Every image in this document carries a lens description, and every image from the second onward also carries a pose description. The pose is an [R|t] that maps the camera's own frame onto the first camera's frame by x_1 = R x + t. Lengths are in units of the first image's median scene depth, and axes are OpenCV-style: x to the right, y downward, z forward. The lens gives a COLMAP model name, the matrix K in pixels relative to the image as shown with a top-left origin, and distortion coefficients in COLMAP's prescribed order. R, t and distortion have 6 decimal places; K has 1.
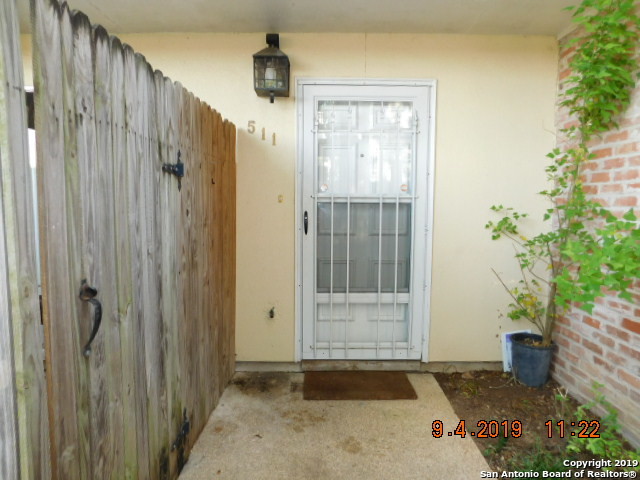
lens RADIAL K [[421.8, 0, 320.1], [0, 421.8, 242.2], [0, 0, 1]] dist [-0.046007, 0.034134]
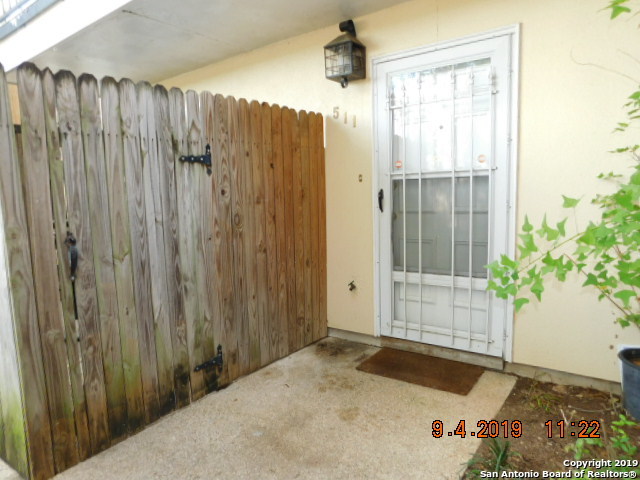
lens RADIAL K [[421.8, 0, 318.1], [0, 421.8, 240.0], [0, 0, 1]] dist [-0.046007, 0.034134]
pose [[0.806686, 0.035621, -0.589906, 0.468188], [-0.017683, 0.999190, 0.036155, 0.015350], [0.590716, -0.018735, 0.806662, 0.097956]]
